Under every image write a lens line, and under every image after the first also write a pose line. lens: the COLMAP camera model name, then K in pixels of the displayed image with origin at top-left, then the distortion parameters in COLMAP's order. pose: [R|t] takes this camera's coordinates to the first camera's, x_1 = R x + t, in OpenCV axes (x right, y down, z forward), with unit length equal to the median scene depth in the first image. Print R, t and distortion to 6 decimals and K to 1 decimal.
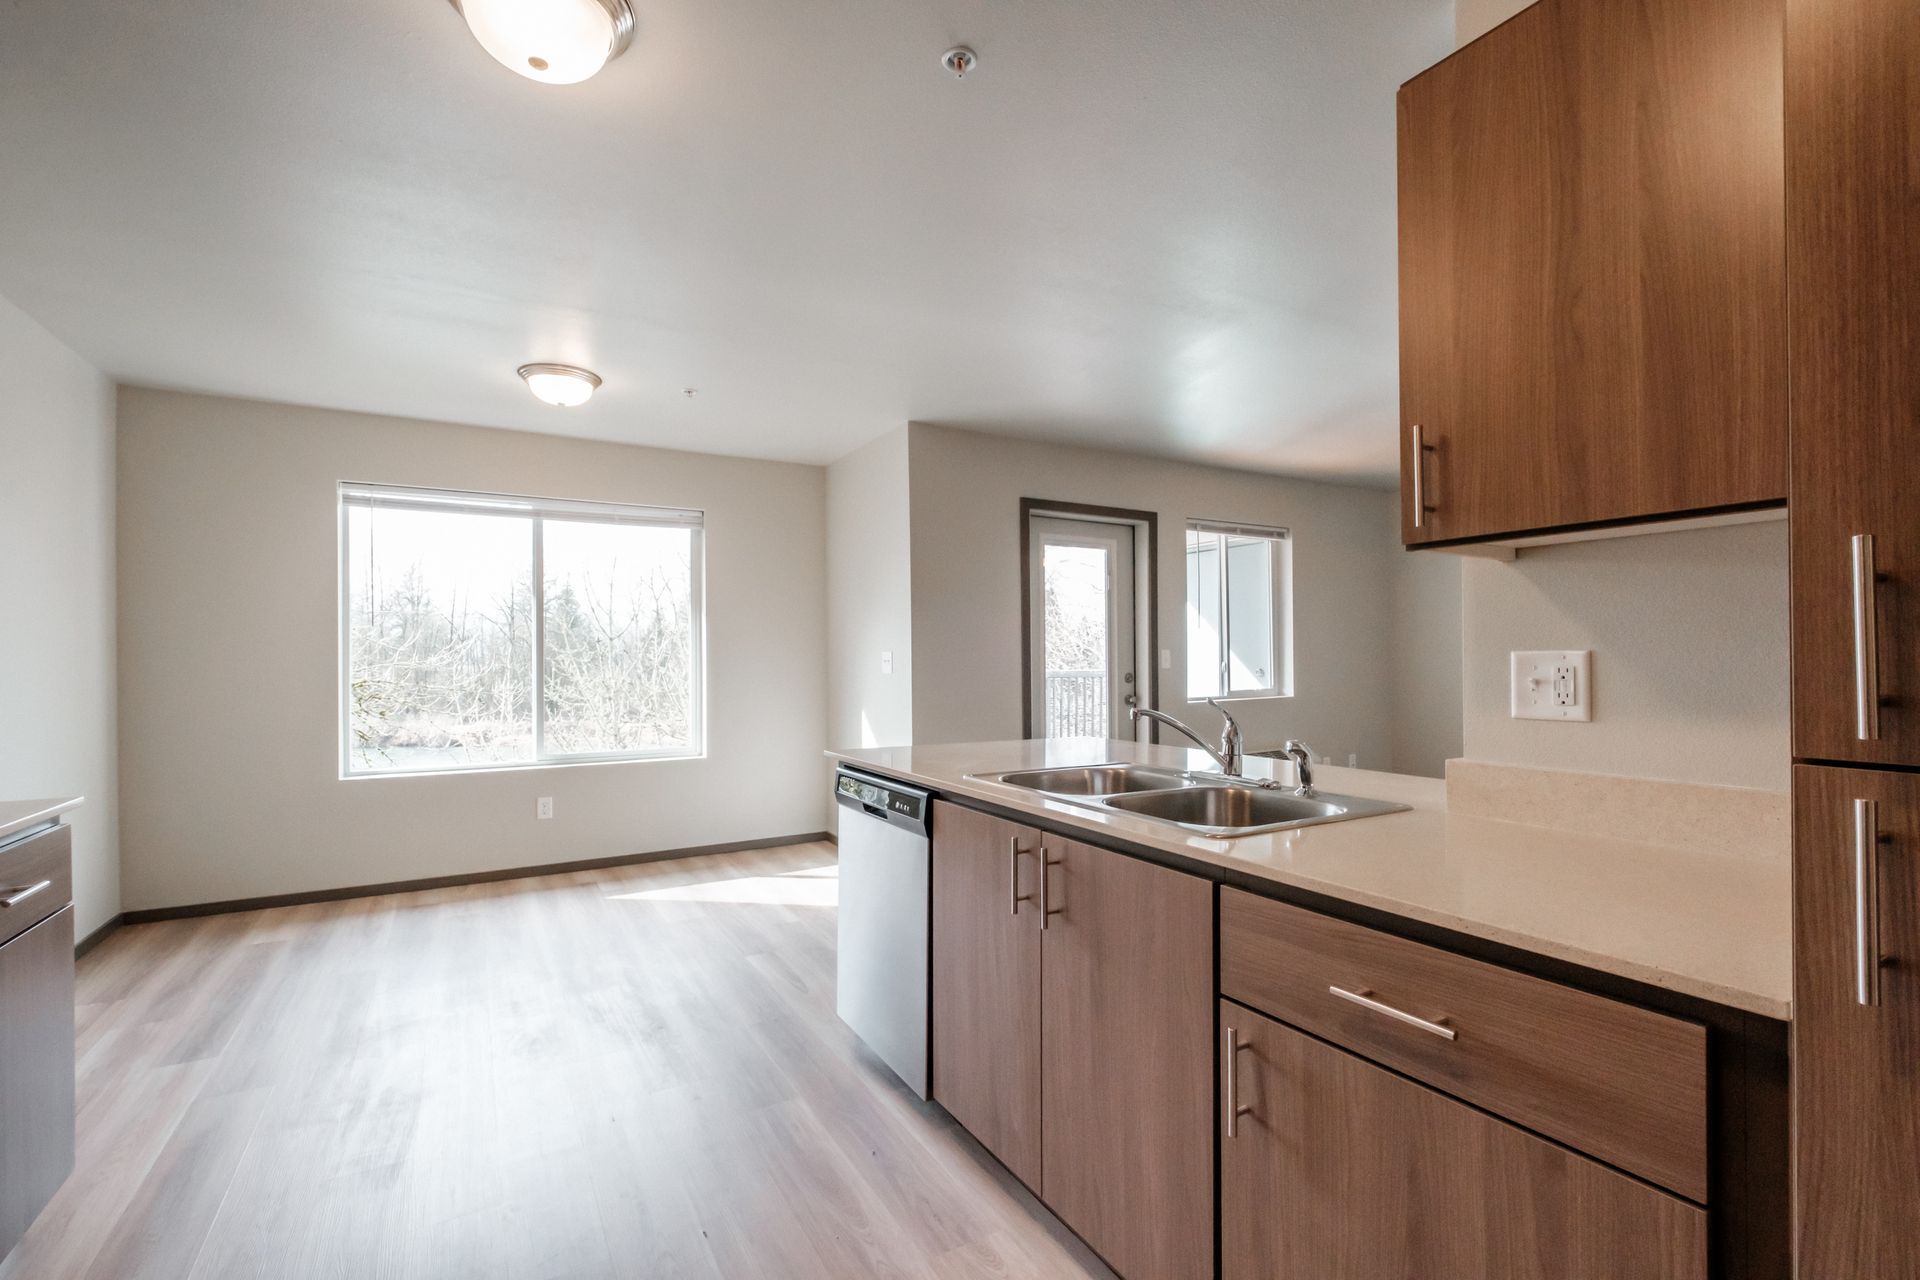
lens RADIAL K [[836.3, 0, 954.9], [0, 836.3, 653.7], [0, 0, 1]] dist [-0.001133, -0.001173]
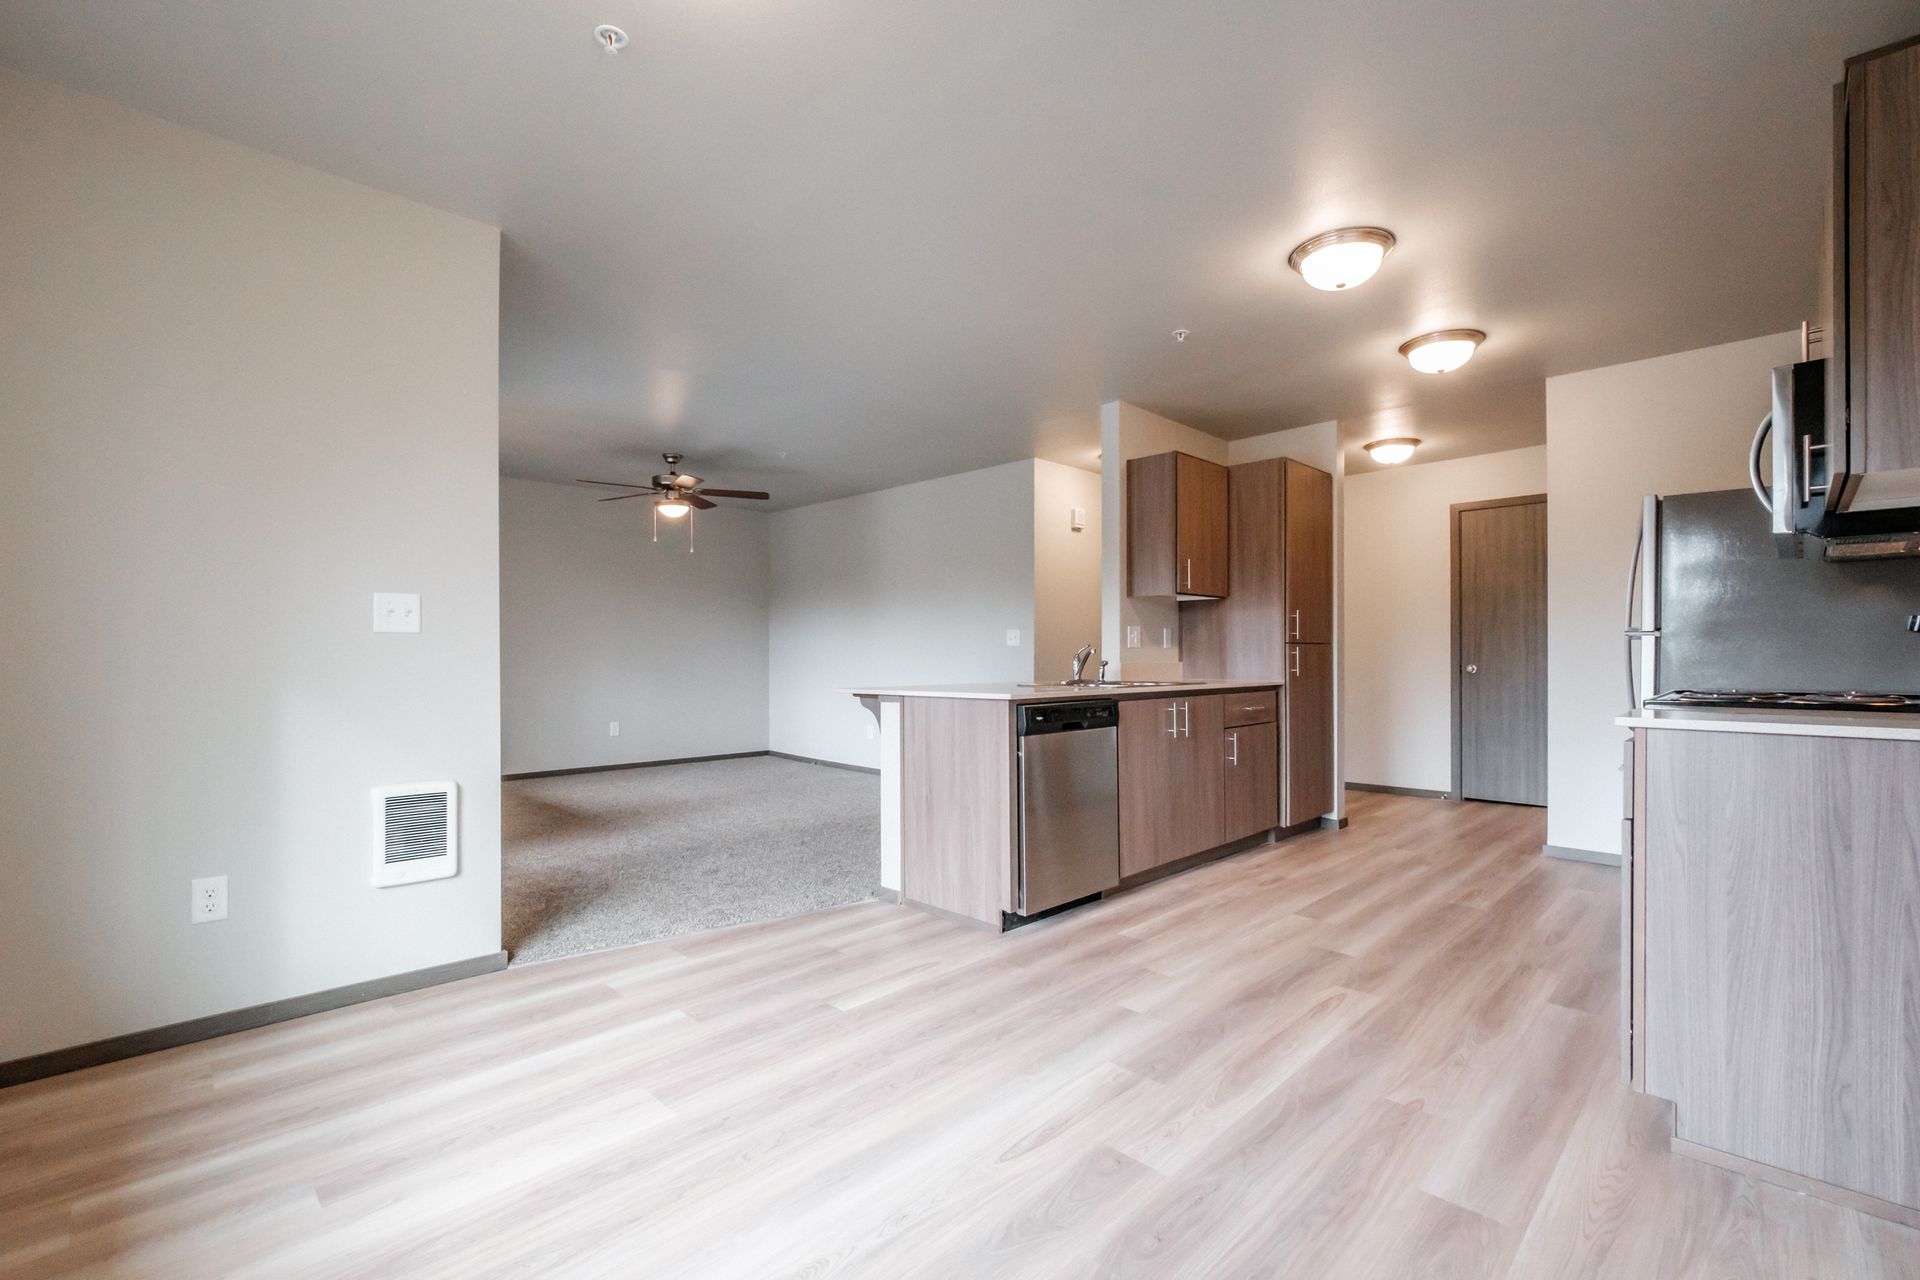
lens RADIAL K [[836.3, 0, 956.2], [0, 836.3, 655.9], [0, 0, 1]] dist [-0.001133, -0.001173]
pose [[-0.254789, 0.005337, 0.966982, -0.732776], [-0.001503, 0.999981, -0.005915, 0.042364], [-0.966995, -0.002961, -0.254777, 0.813953]]
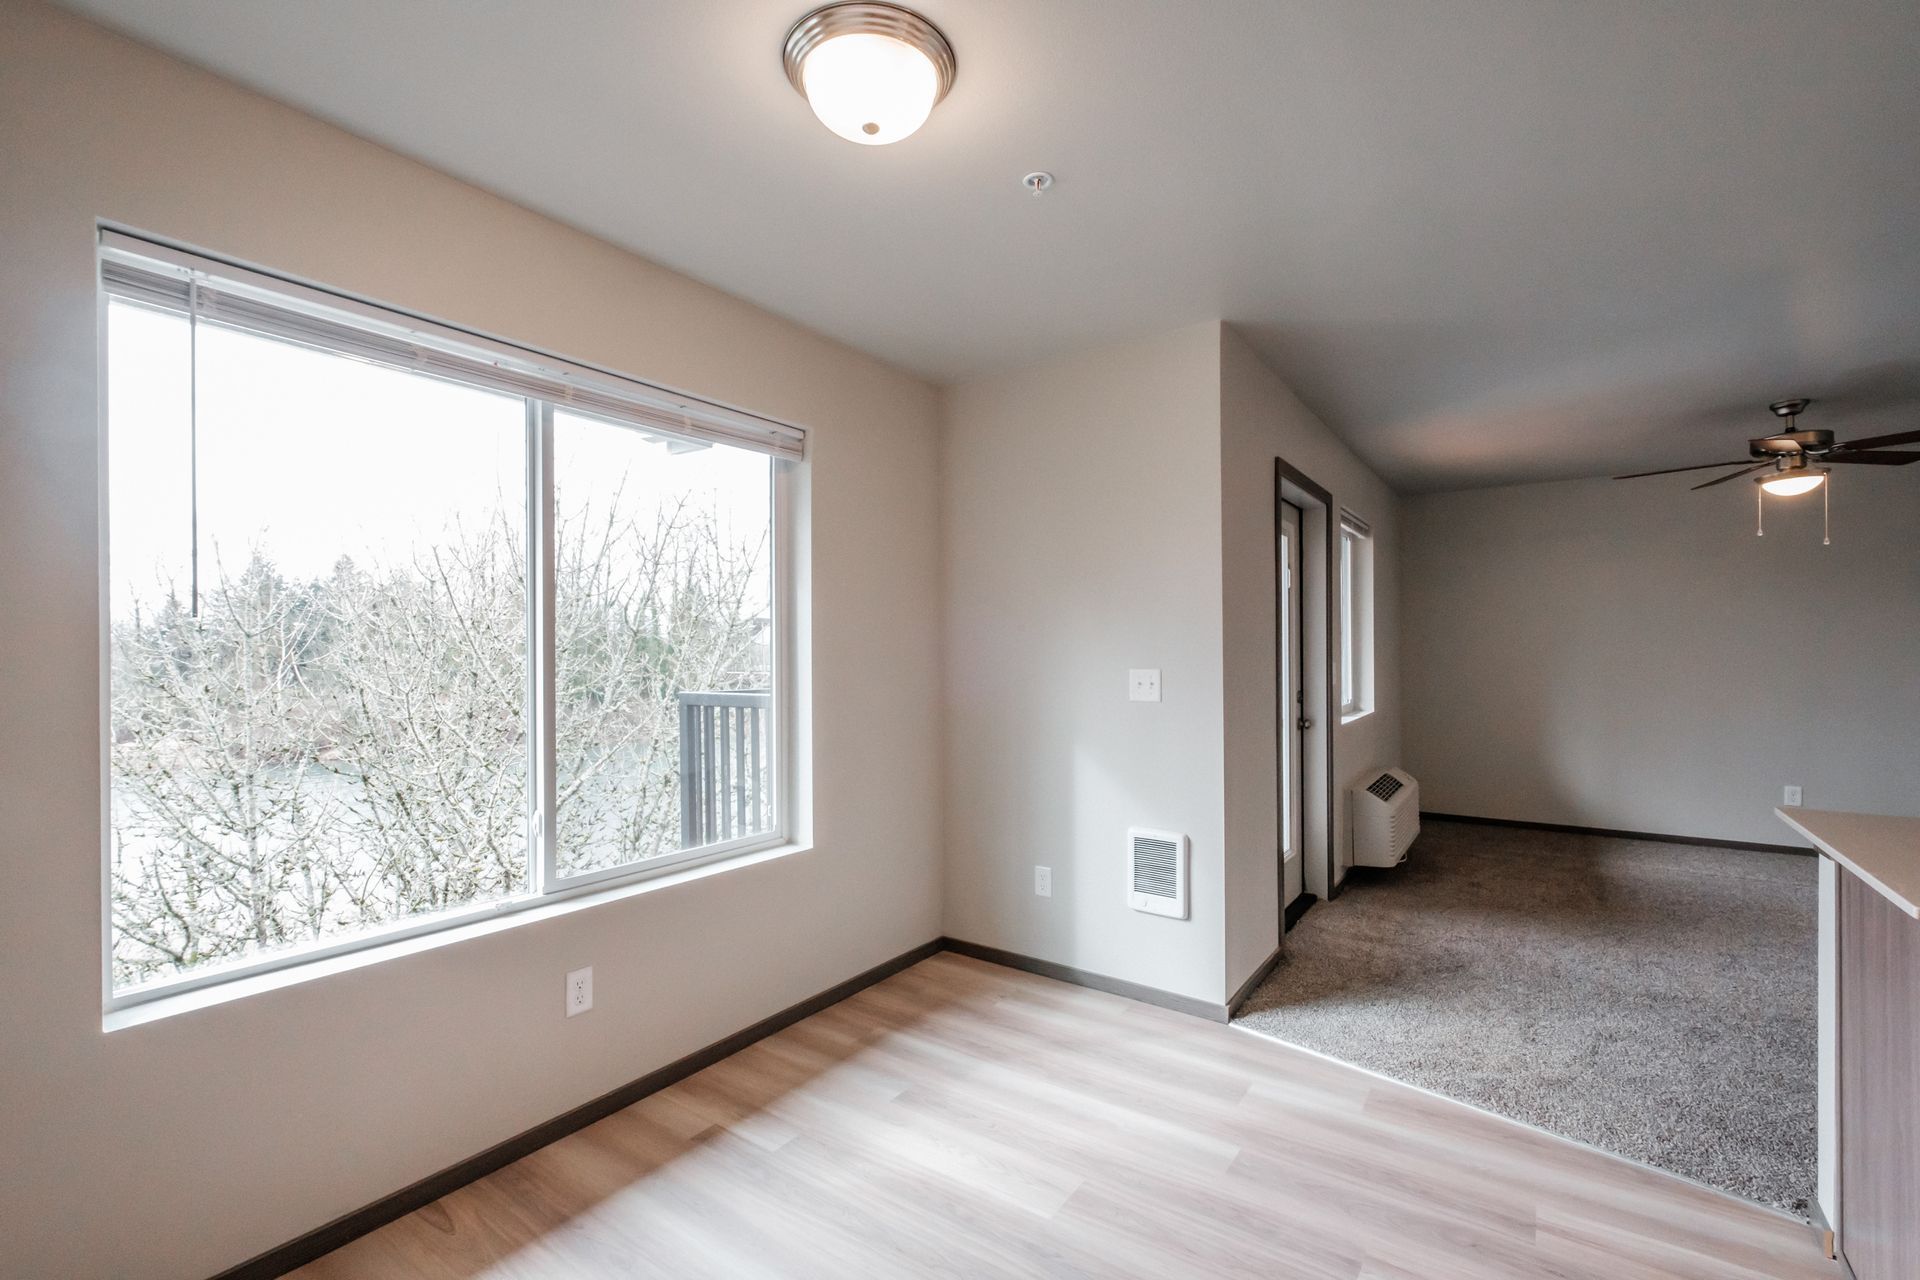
lens RADIAL K [[836.3, 0, 949.5], [0, 836.3, 655.9], [0, 0, 1]] dist [-0.001133, -0.001173]
pose [[0.913291, 0.000547, 0.407306, -0.508786], [-0.002920, 0.999982, 0.005205, -0.016450], [-0.407296, -0.005943, 0.913277, 0.477649]]
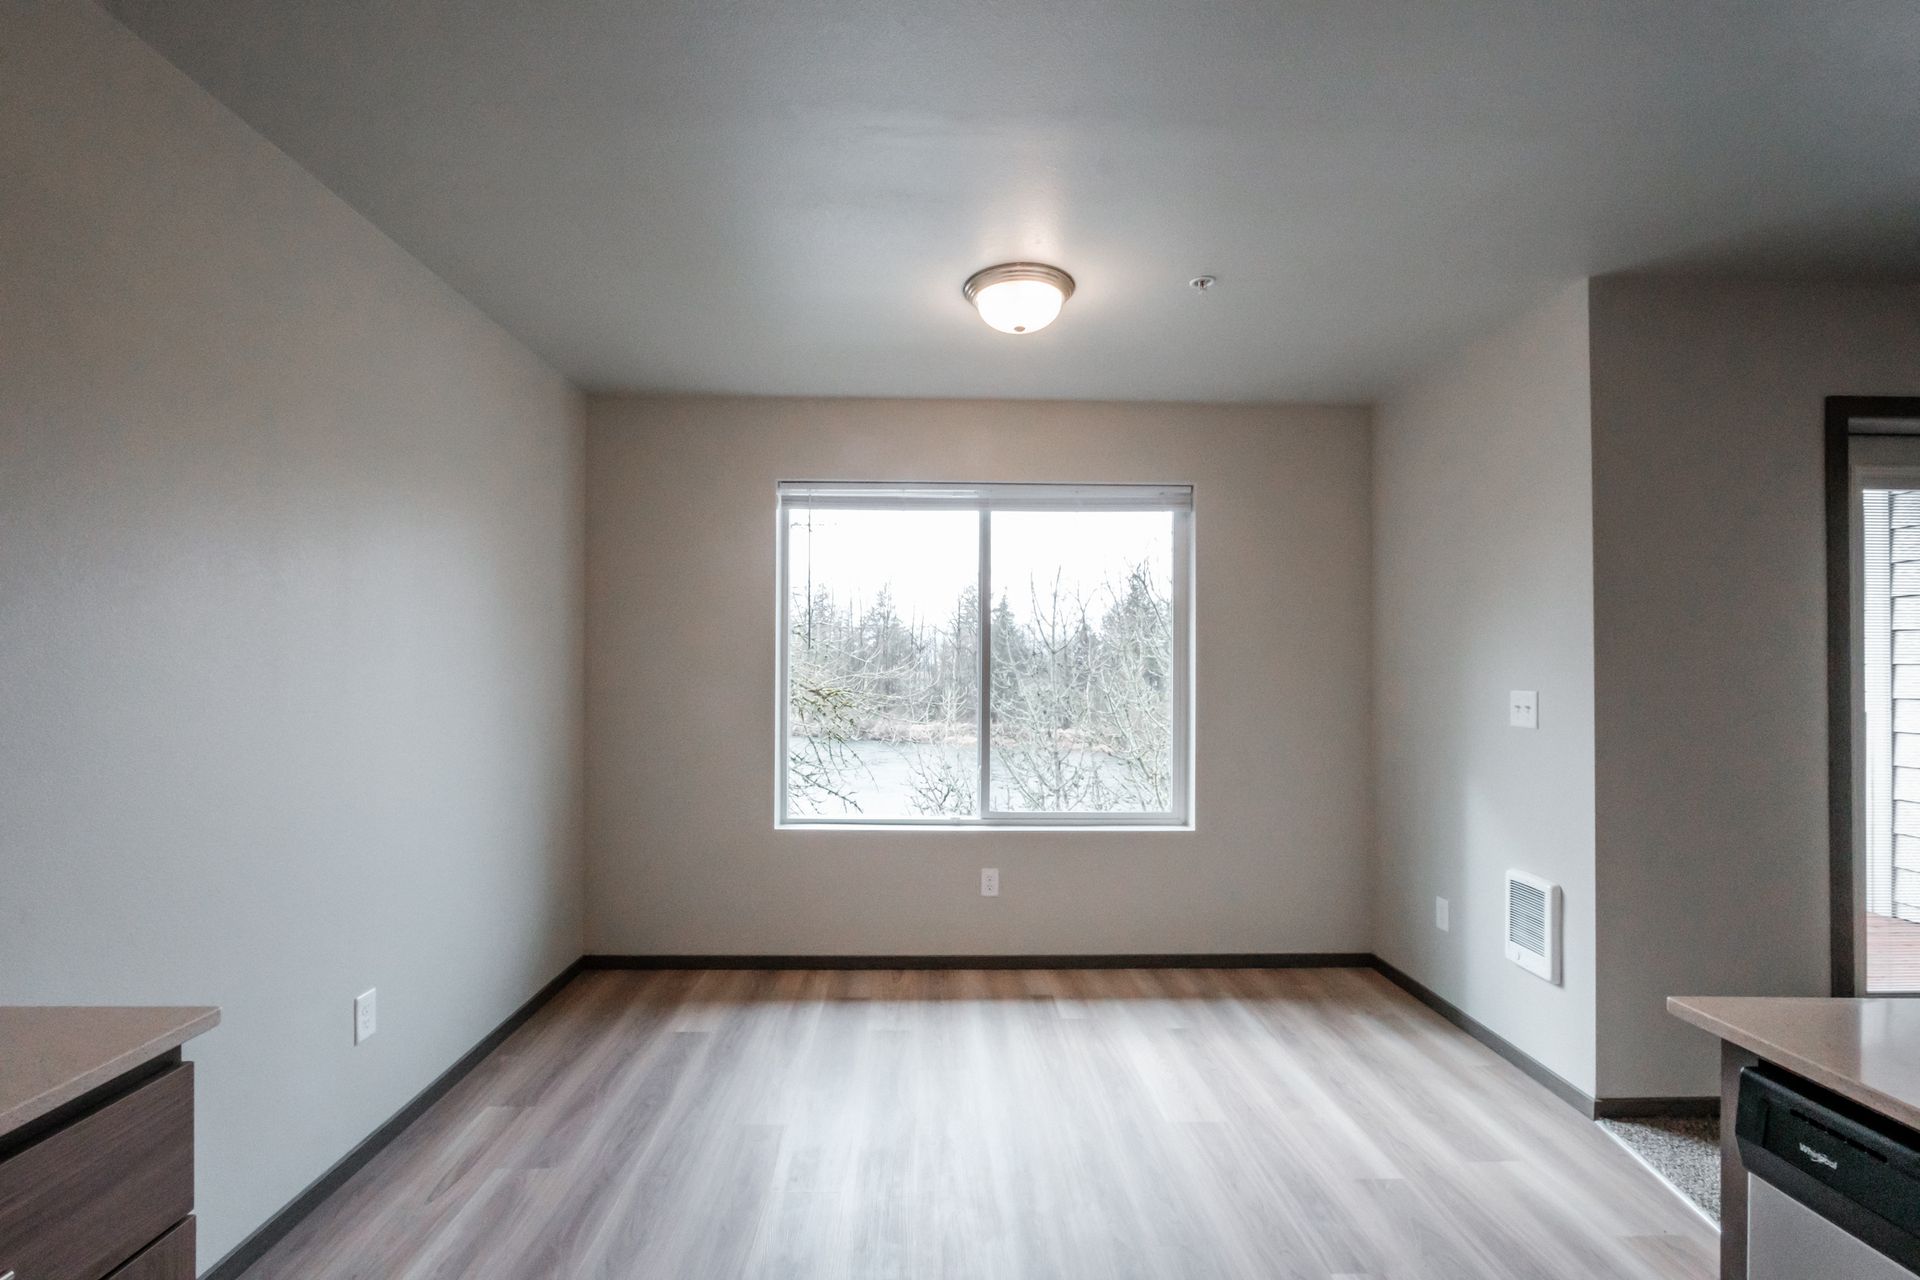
lens RADIAL K [[836.3, 0, 946.9], [0, 836.3, 662.1], [0, 0, 1]] dist [-0.001133, -0.001173]
pose [[0.876907, 0.008092, -0.480592, -0.159241], [-0.008450, 0.999963, 0.001419, -0.020701], [0.480586, 0.002817, 0.876943, 0.308883]]
